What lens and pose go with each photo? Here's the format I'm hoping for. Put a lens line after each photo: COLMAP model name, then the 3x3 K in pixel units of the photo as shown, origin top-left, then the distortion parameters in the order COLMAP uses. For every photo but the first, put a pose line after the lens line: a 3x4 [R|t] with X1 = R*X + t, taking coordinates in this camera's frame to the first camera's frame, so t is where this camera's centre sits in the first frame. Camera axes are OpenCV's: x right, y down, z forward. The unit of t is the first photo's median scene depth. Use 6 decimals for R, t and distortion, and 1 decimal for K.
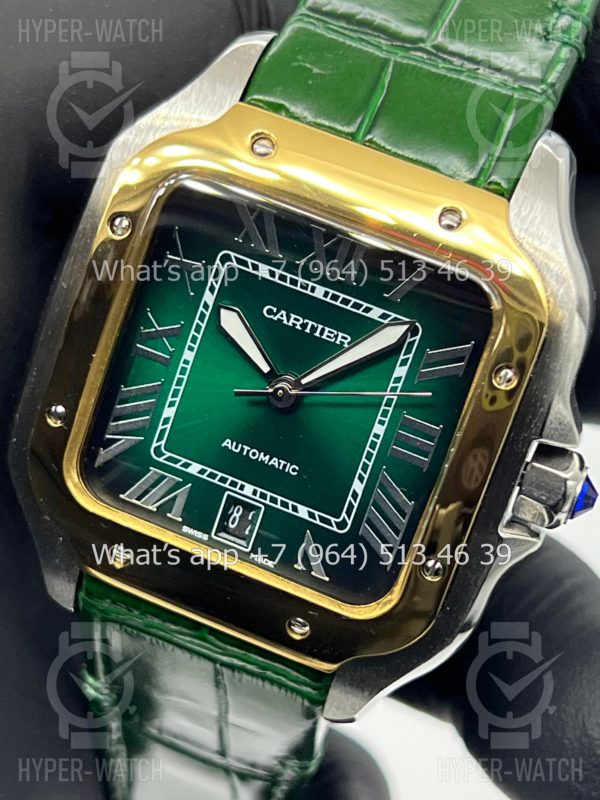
lens RADIAL K [[1920.0, 0, 300.0], [0, 1920.0, 400.0], [0, 0, 1]] dist [0.383938, -0.523037]
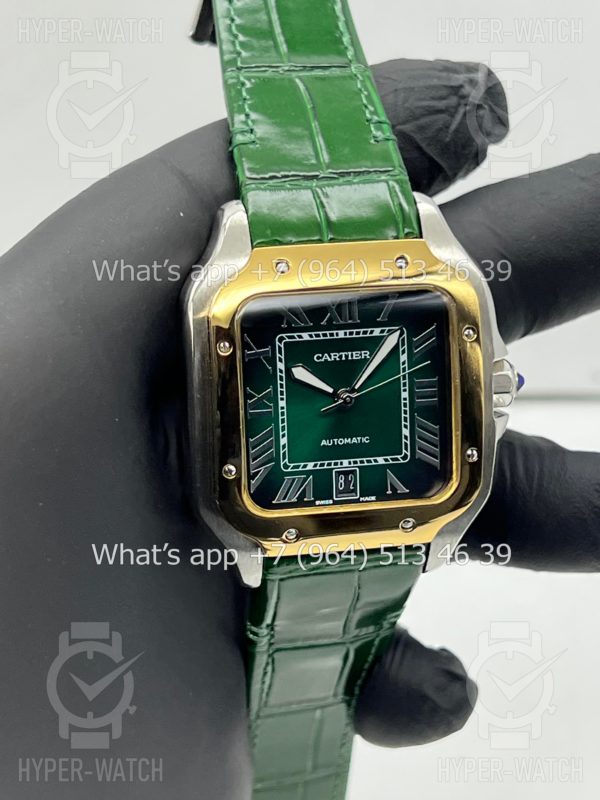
lens RADIAL K [[1920.0, 0, 300.0], [0, 1920.0, 400.0], [0, 0, 1]] dist [0.383938, -0.523037]
pose [[0.837421, -0.418317, 0.351762, -0.612843], [0.406609, 0.906896, 0.110493, -0.198433], [-0.365232, 0.050500, 0.929546, -0.505535]]
